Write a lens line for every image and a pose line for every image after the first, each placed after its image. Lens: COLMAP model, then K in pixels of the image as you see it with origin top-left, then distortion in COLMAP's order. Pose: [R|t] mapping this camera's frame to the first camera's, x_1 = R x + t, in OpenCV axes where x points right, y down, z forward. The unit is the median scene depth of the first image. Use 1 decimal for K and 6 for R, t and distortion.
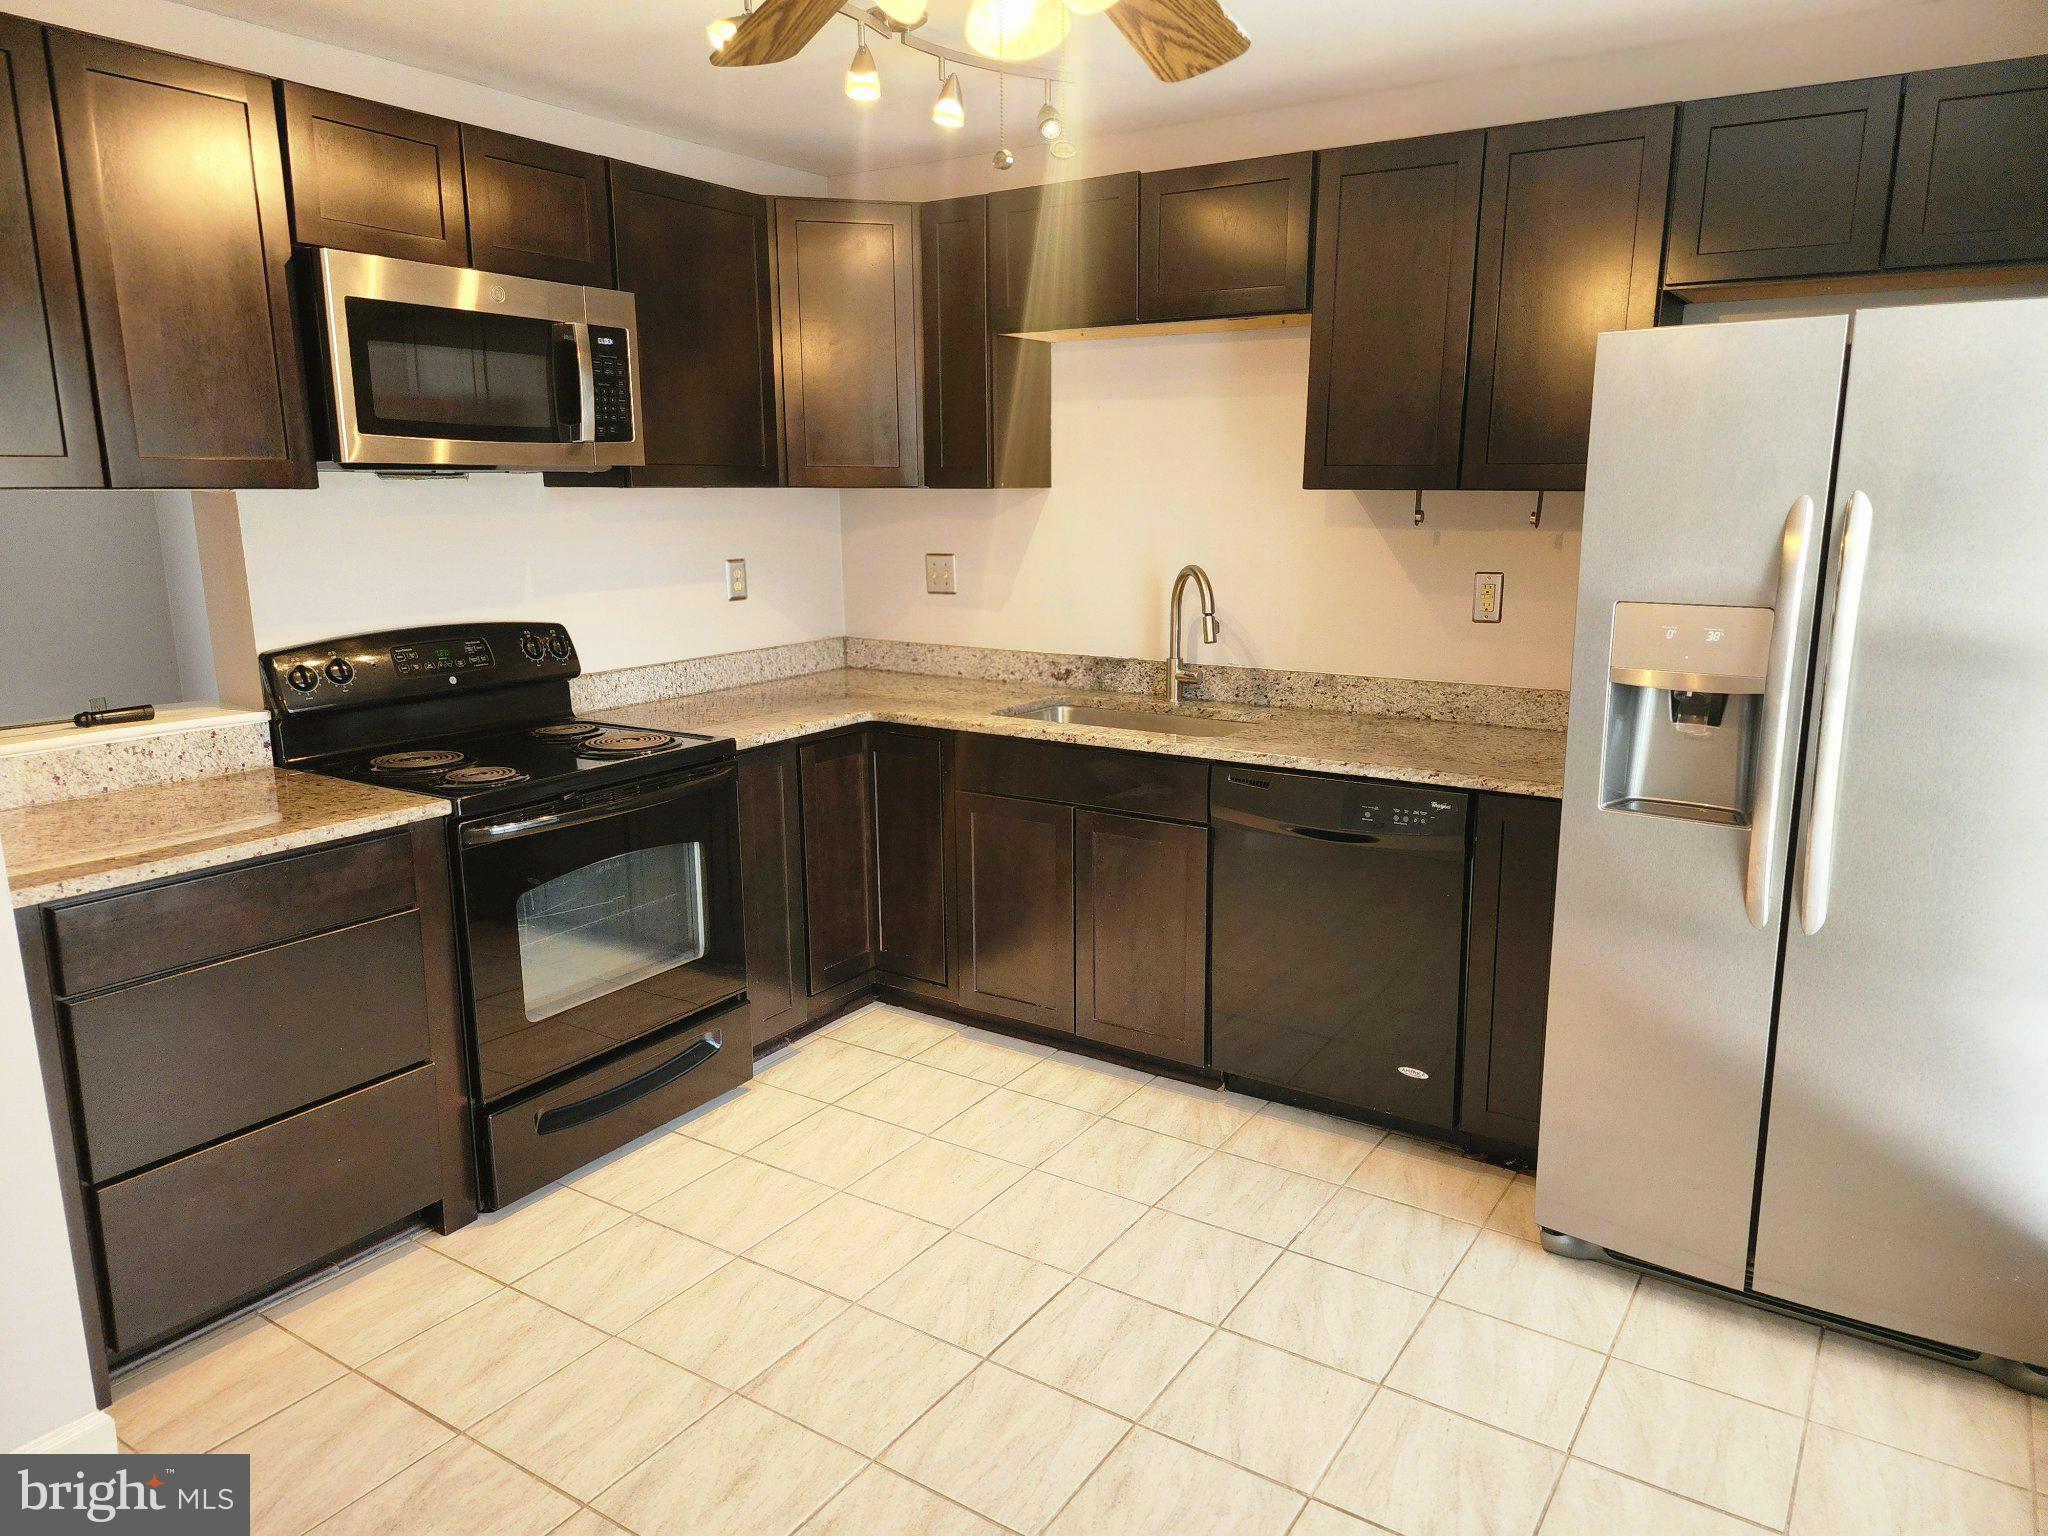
lens RADIAL K [[1363.2, 0, 1089.1], [0, 1363.2, 766.4], [0, 0, 1]] dist [0.058209, -0.047613]
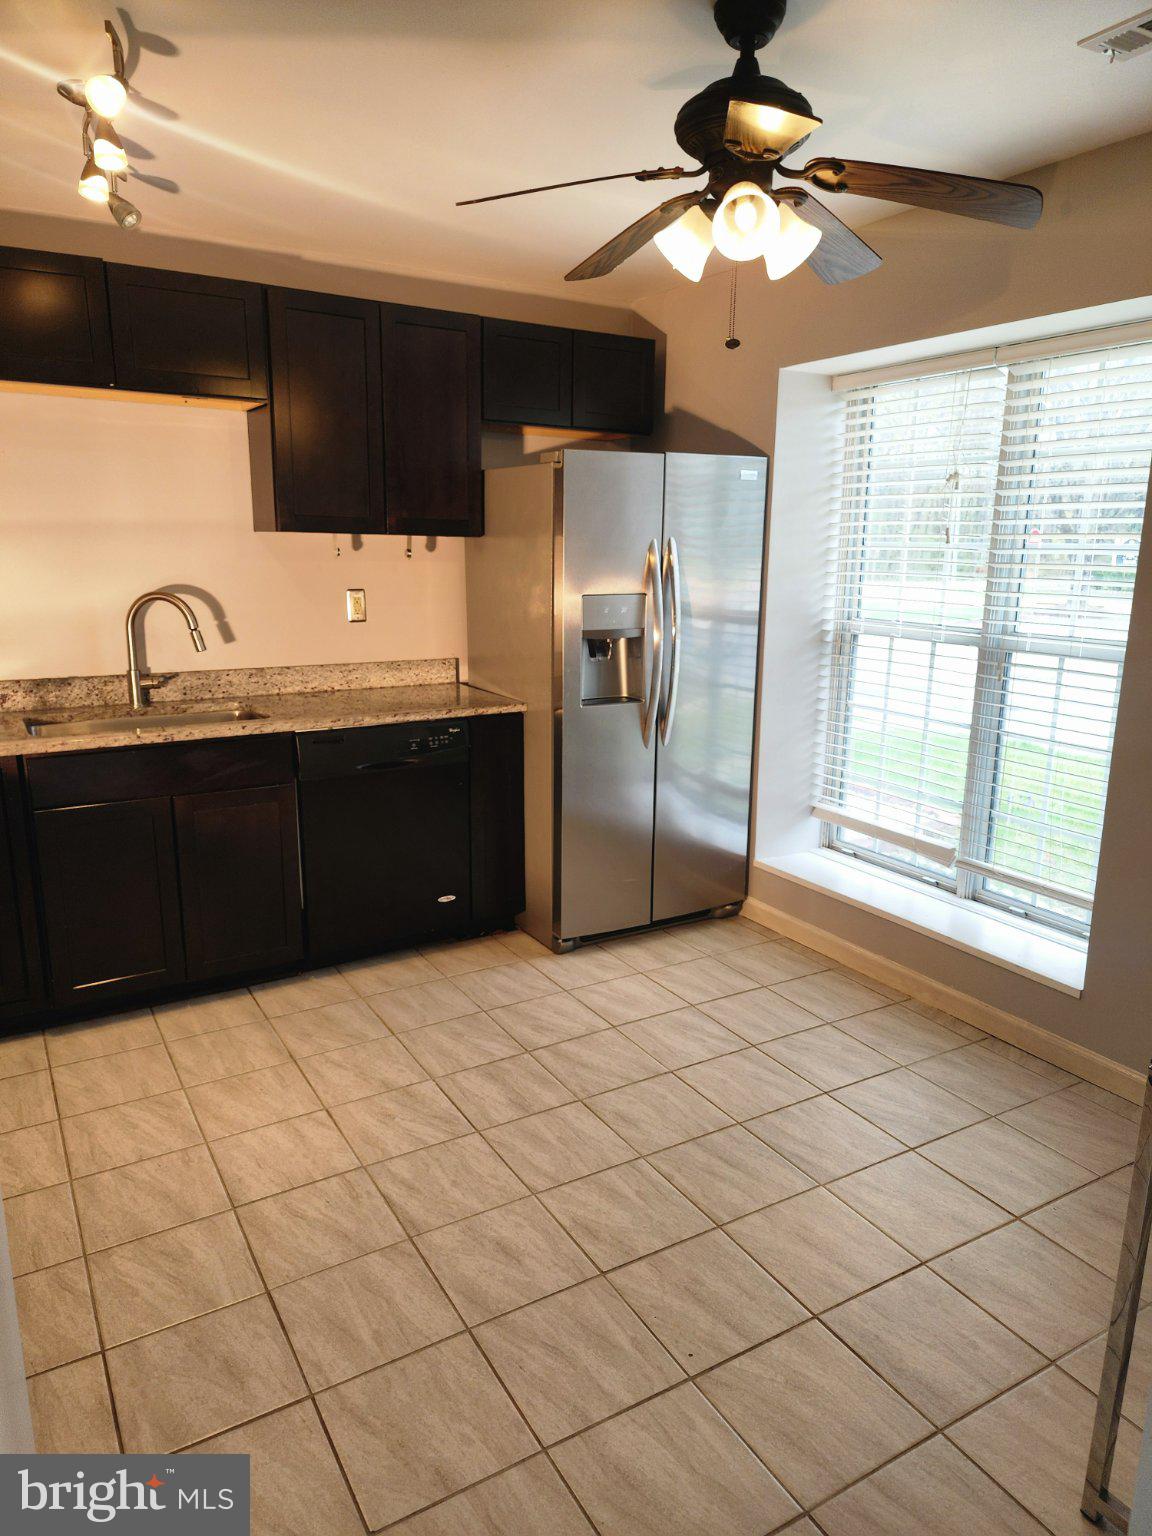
lens RADIAL K [[1022.4, 0, 567.5], [0, 1022.4, 789.1], [0, 0, 1]] dist [0.058209, -0.047613]
pose [[0.454708, -0.208758, 0.865830, -0.761745], [0.171901, 0.974434, 0.144666, -0.056699], [-0.873894, 0.083056, 0.478968, 0.303921]]
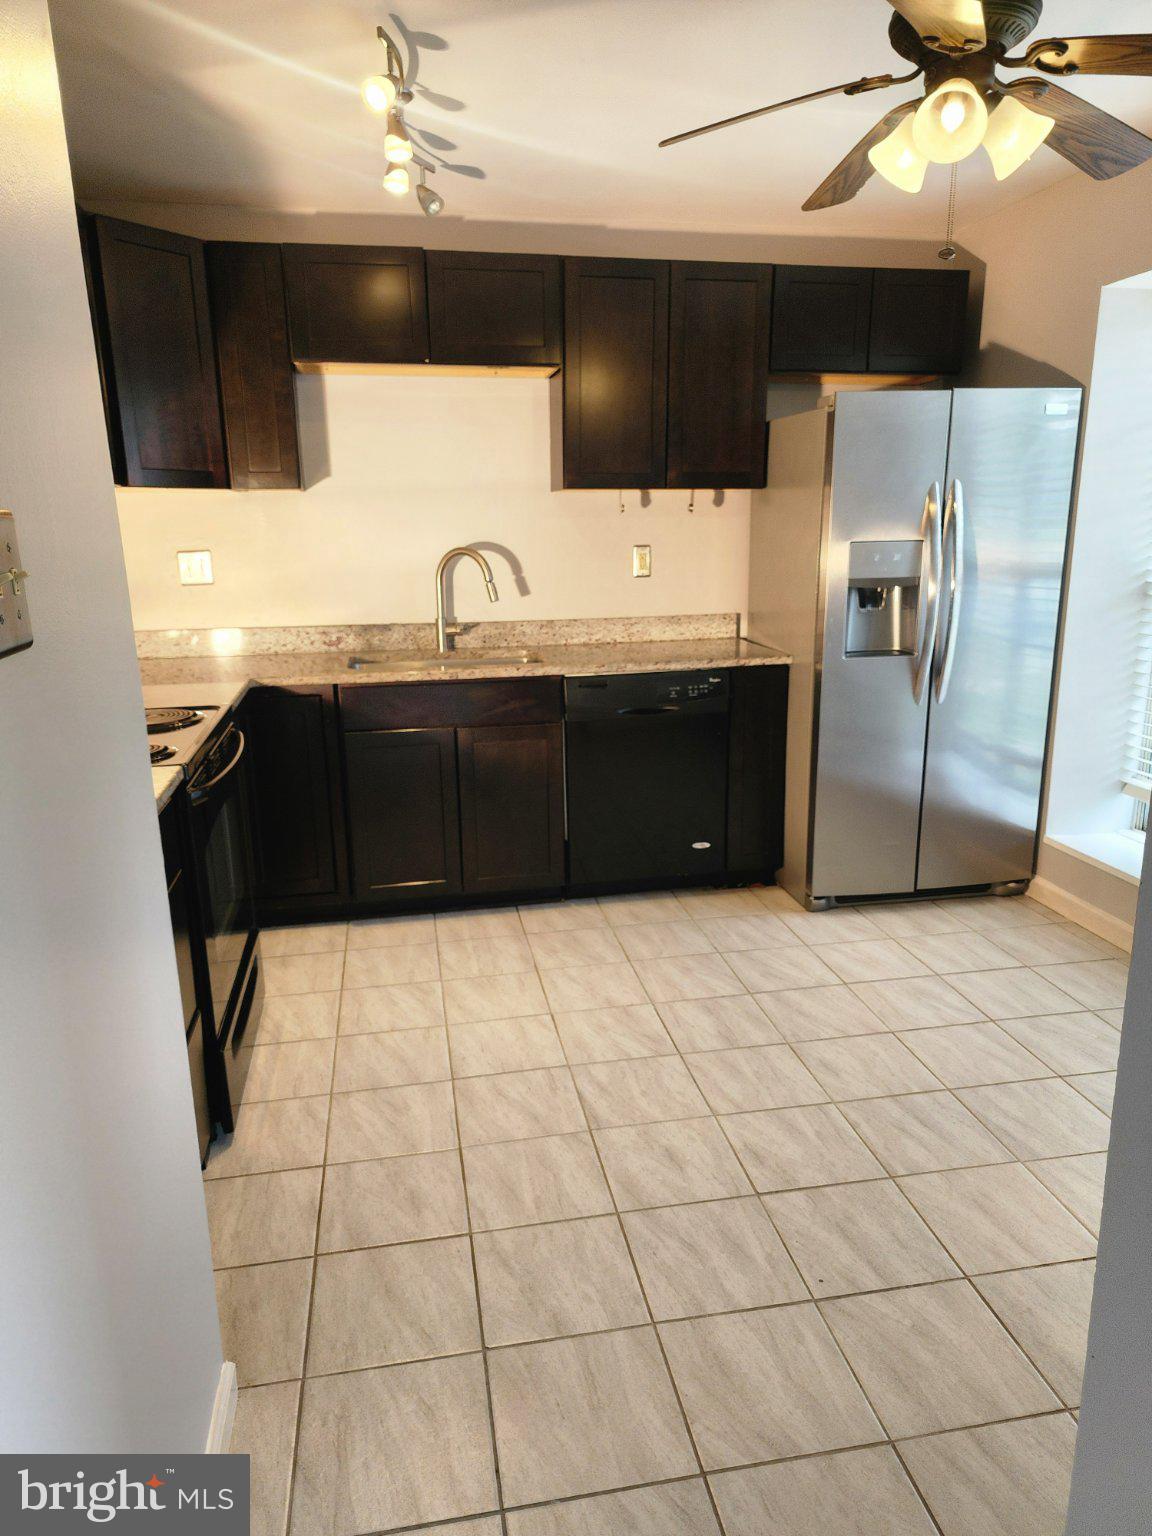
lens RADIAL K [[1022.4, 0, 578.1], [0, 1022.4, 795.9], [0, 0, 1]] dist [0.058209, -0.047613]
pose [[0.730469, -0.188762, 0.656341, -0.719835], [0.151663, 0.981883, 0.113595, 0.000309], [-0.665893, 0.016565, 0.745864, 0.182082]]
